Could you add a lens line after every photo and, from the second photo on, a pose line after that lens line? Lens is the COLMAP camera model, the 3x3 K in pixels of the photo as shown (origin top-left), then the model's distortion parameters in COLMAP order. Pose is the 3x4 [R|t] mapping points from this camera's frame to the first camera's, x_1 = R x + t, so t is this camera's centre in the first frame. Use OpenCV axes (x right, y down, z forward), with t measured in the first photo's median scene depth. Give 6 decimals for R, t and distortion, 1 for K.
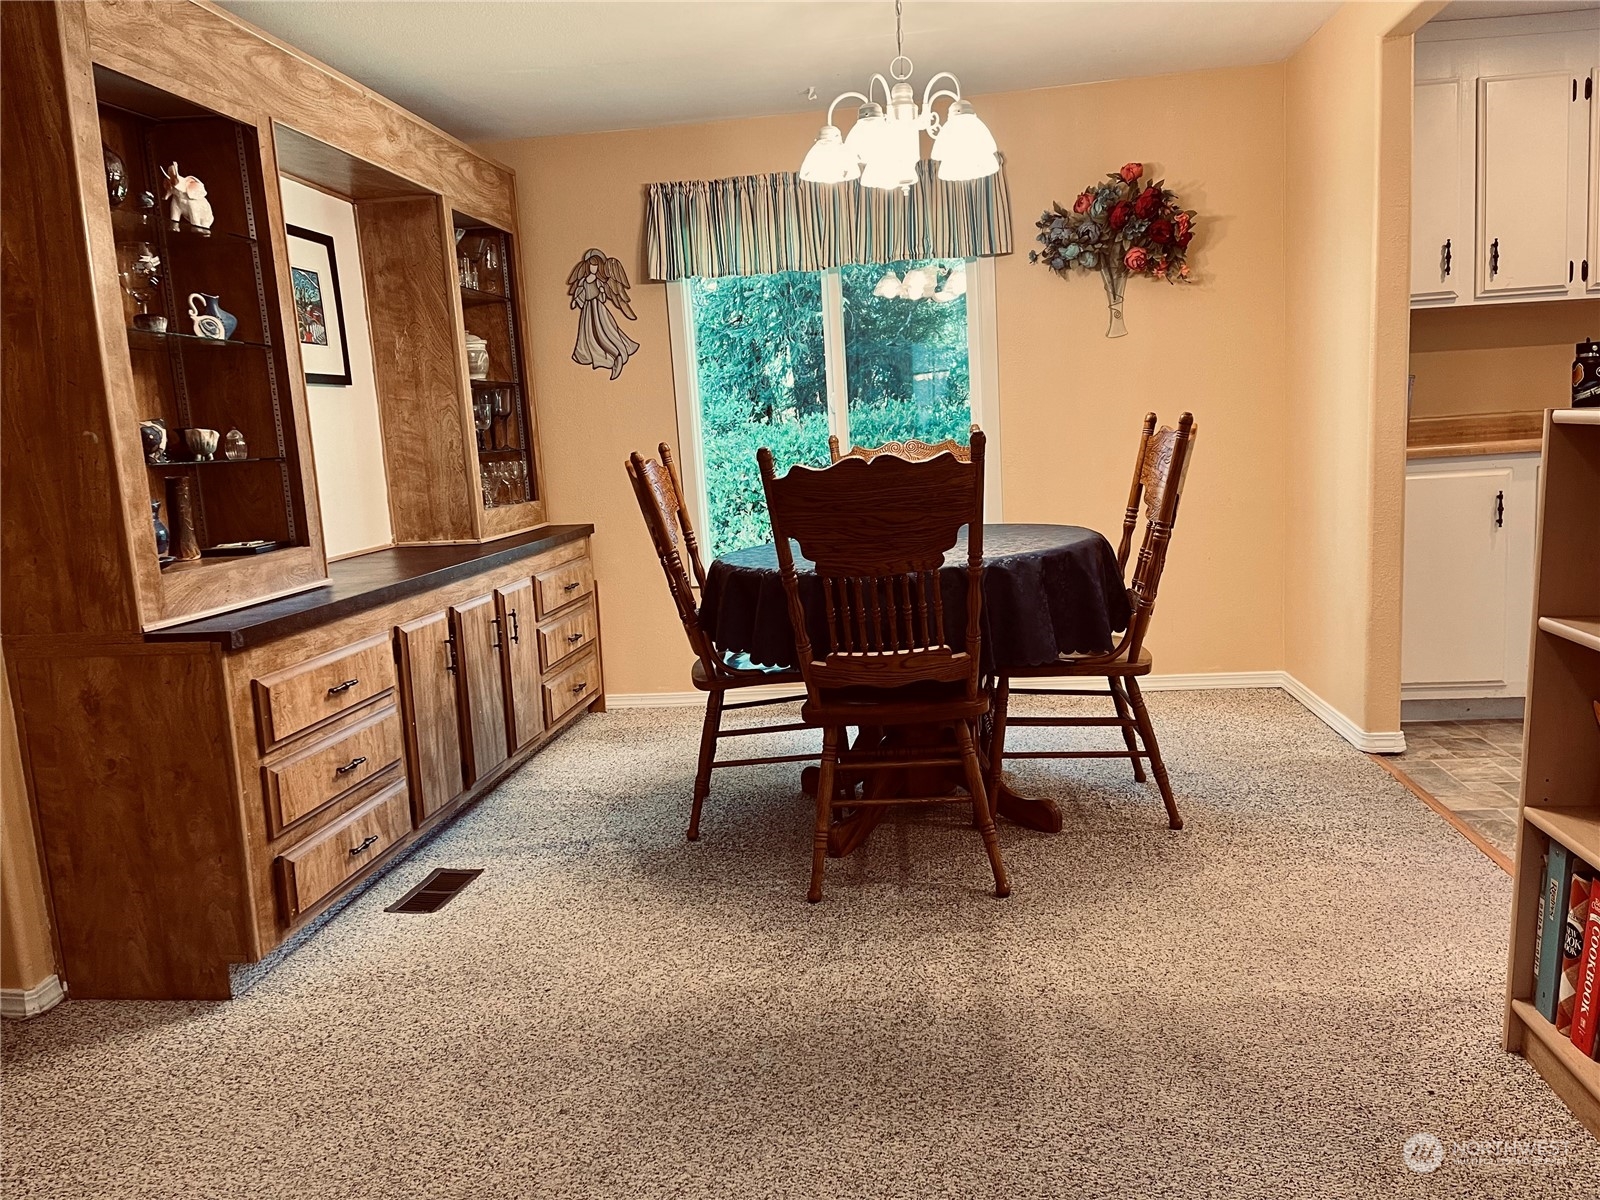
lens RADIAL K [[1209.8, 0, 806.3], [0, 1209.8, 598.1], [0, 0, 1]] dist [0.062776, -0.071973]
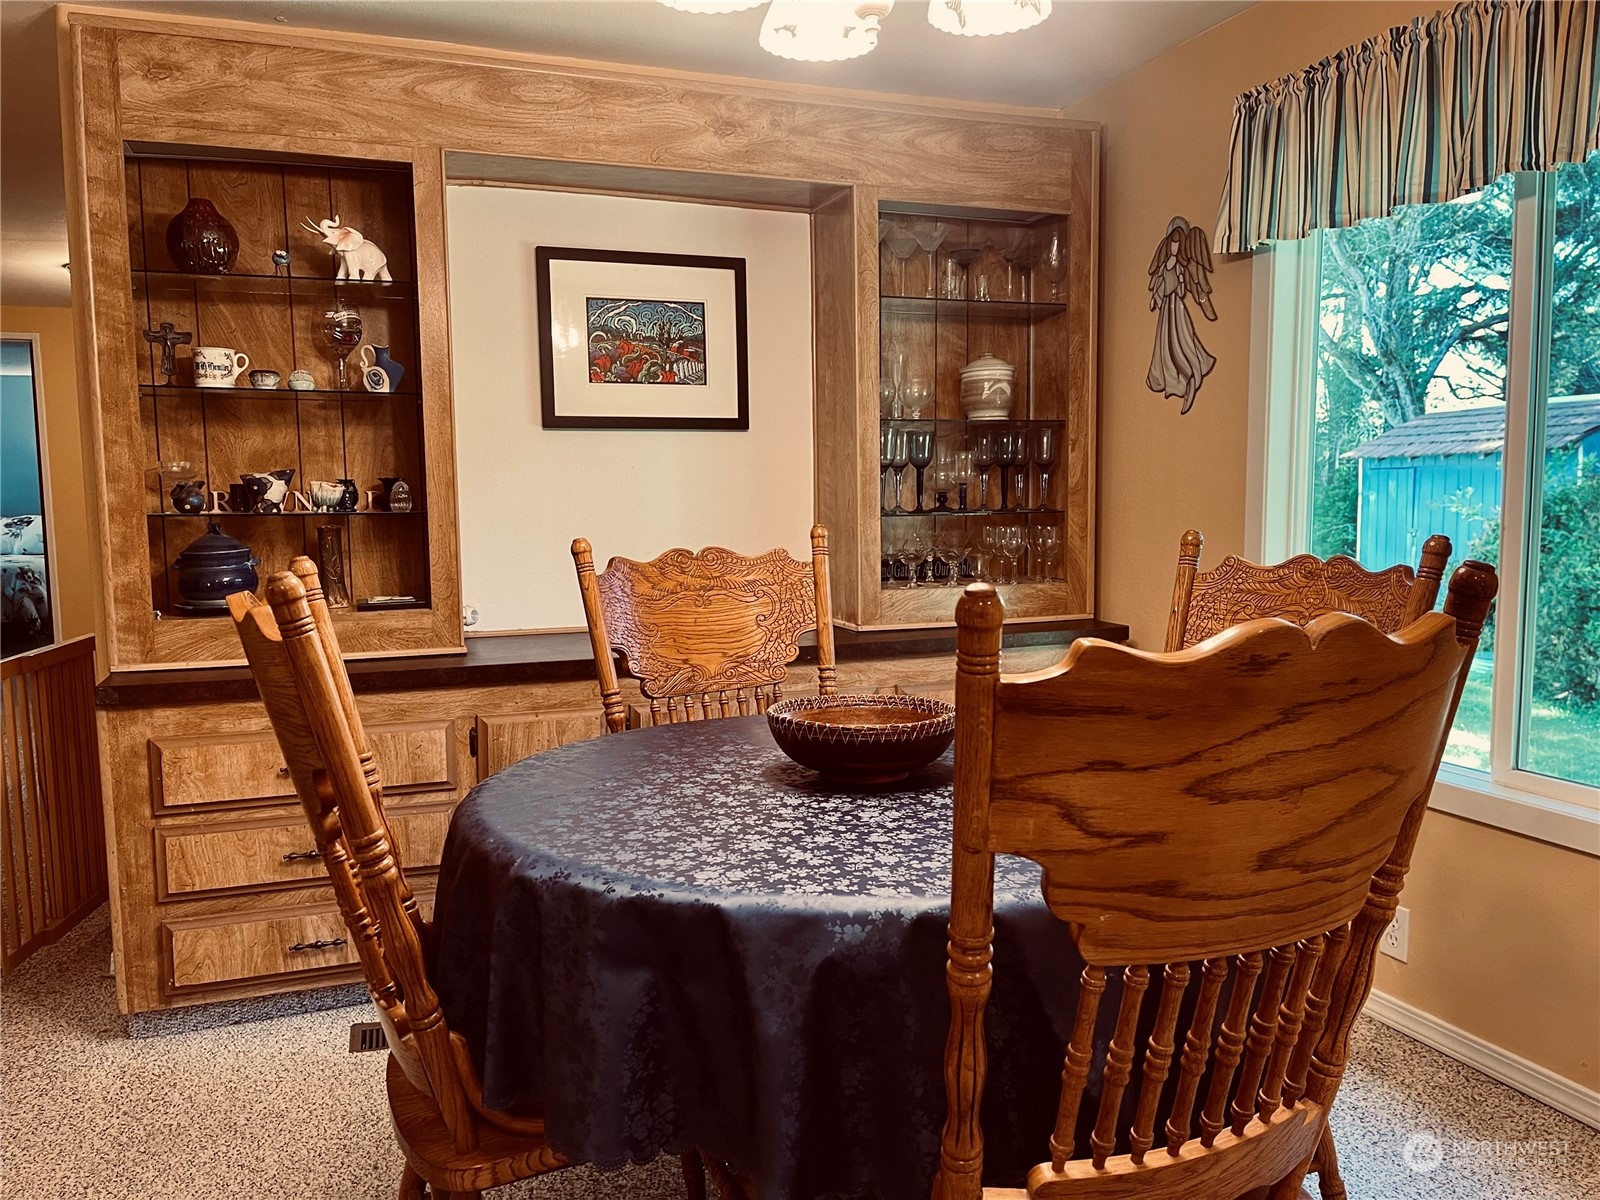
lens RADIAL K [[1209.8, 0, 795.9], [0, 1209.8, 603.2], [0, 0, 1]] dist [0.062776, -0.071973]
pose [[0.453699, 0.138396, -0.880343, 0.530918], [-0.142363, 0.986436, 0.081705, -0.162740], [0.879710, 0.088259, 0.467248, 0.816154]]
